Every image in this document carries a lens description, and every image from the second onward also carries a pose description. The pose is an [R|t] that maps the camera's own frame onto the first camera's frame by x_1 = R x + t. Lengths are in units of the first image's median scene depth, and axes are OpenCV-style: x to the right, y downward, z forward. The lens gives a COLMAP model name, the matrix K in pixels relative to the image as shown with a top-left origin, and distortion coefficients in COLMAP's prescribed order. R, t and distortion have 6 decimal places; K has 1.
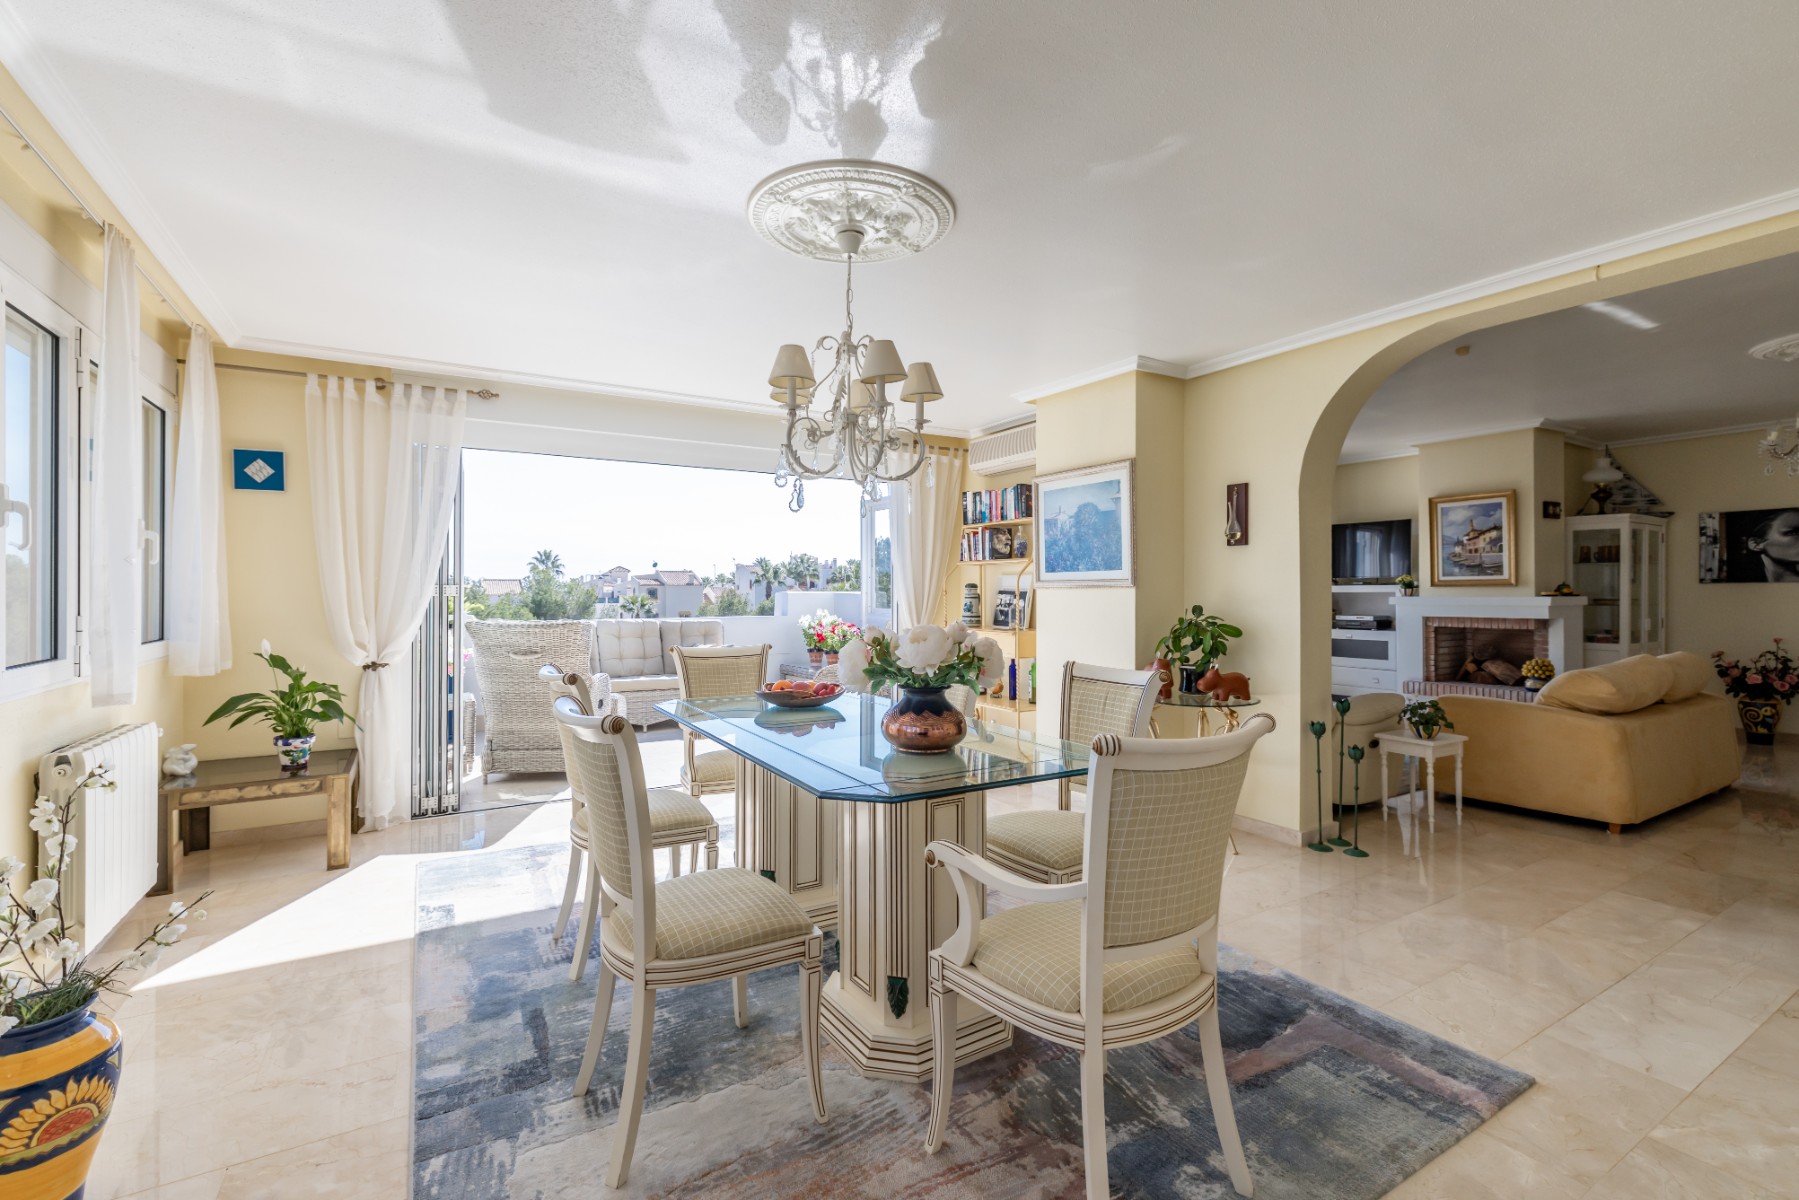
lens RADIAL K [[779.3, 0, 893.9], [0, 779.3, 588.8], [0, 0, 1]] dist [-0.000014, 0.000788]
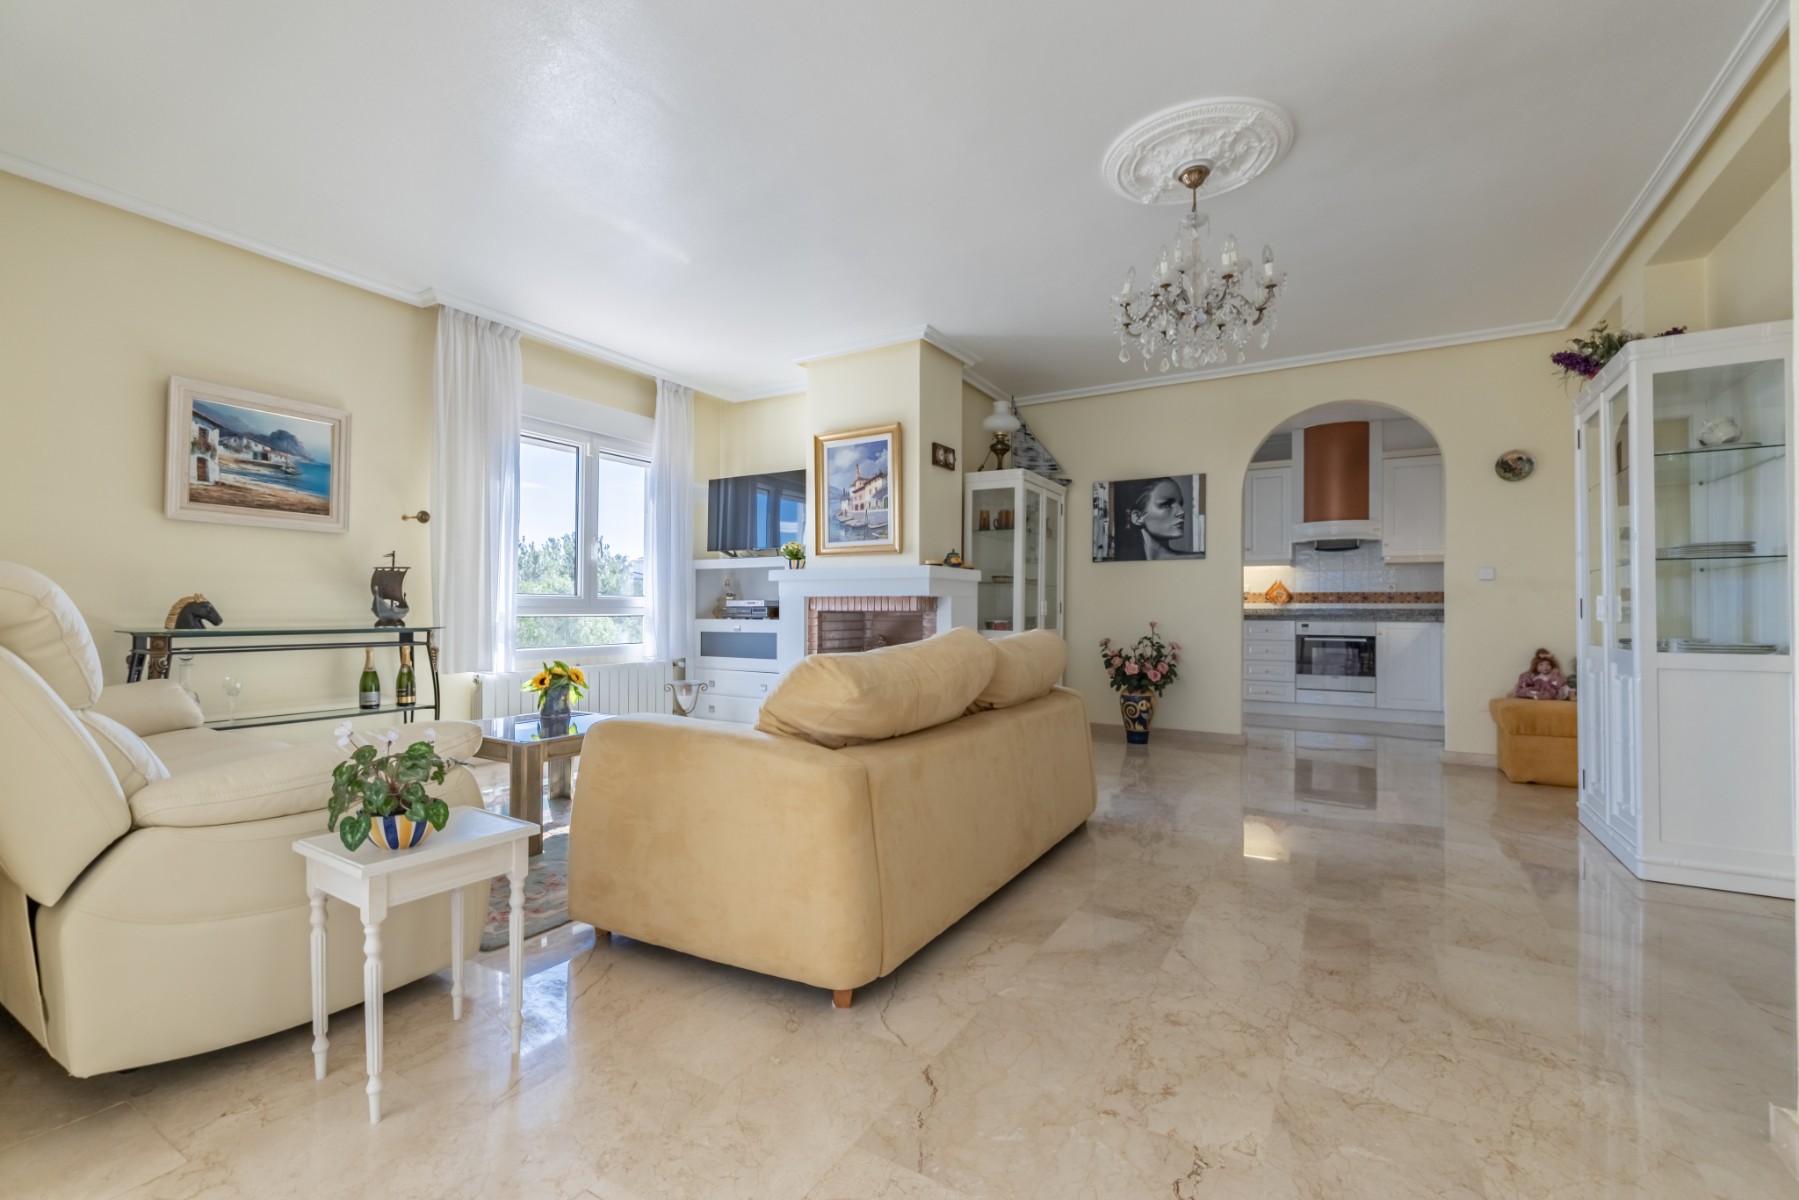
lens RADIAL K [[785.7, 0, 876.3], [0, 785.7, 602.8], [0, 0, 1]] dist [-0.001484, -0.000063]
pose [[0.886306, 0.010250, 0.462986, 0.656764], [-0.009058, 0.999947, -0.004797, 0.072079], [-0.463011, 0.000058, 0.886352, 0.529072]]
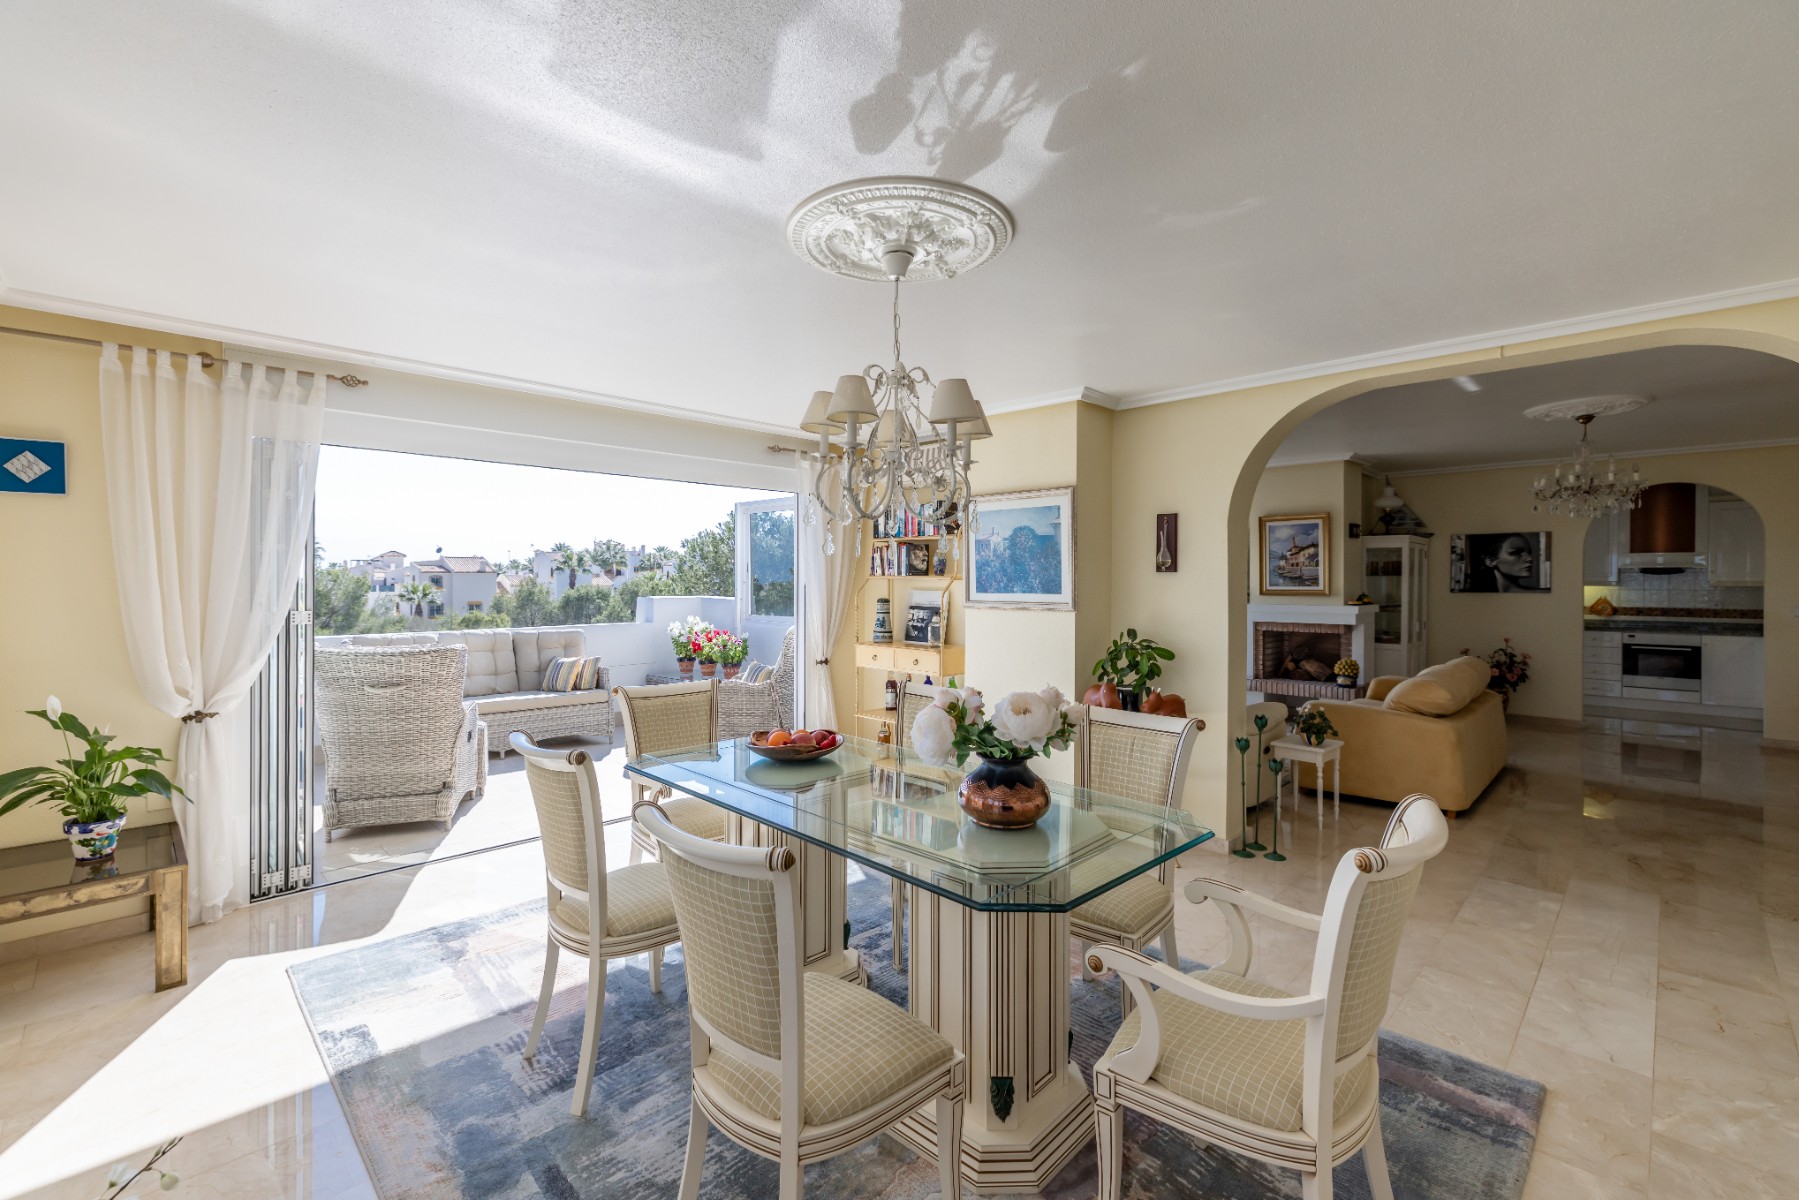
lens RADIAL K [[767.7, 0, 893.7], [0, 767.7, 584.0], [0, 0, 1]] dist [0.000174, 0.000423]
pose [[0.971481, 0.002576, 0.237105, -0.153420], [-0.004643, 0.999956, 0.008157, -0.042338], [-0.237073, -0.009025, 0.971450, 0.068539]]
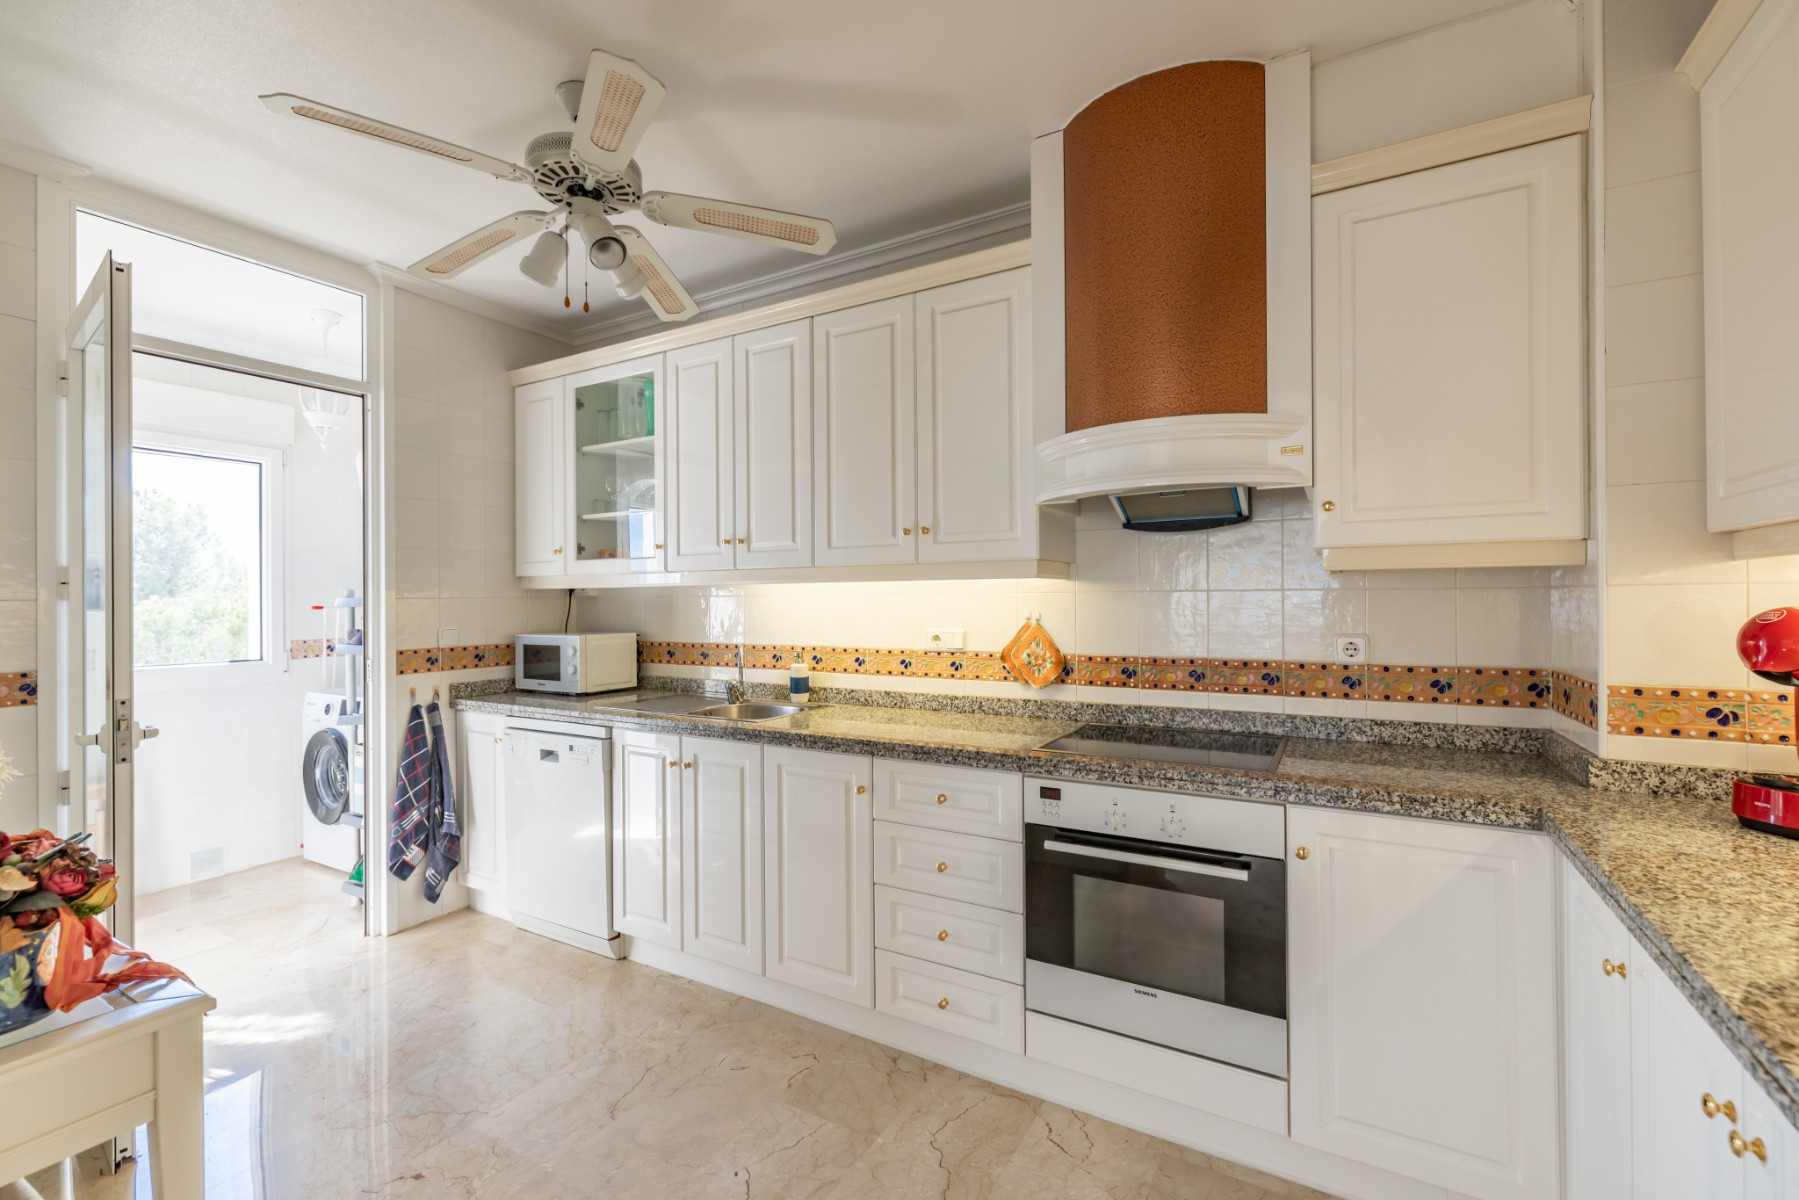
lens RADIAL K [[781.0, 0, 901.7], [0, 781.0, 603.3], [0, 0, 1]] dist [-0.001214, 0.000248]
pose [[0.873835, -0.010337, 0.486112, 1.943575], [0.005414, 0.999919, 0.011532, -0.016867], [-0.486192, -0.007446, 0.873820, 1.226138]]
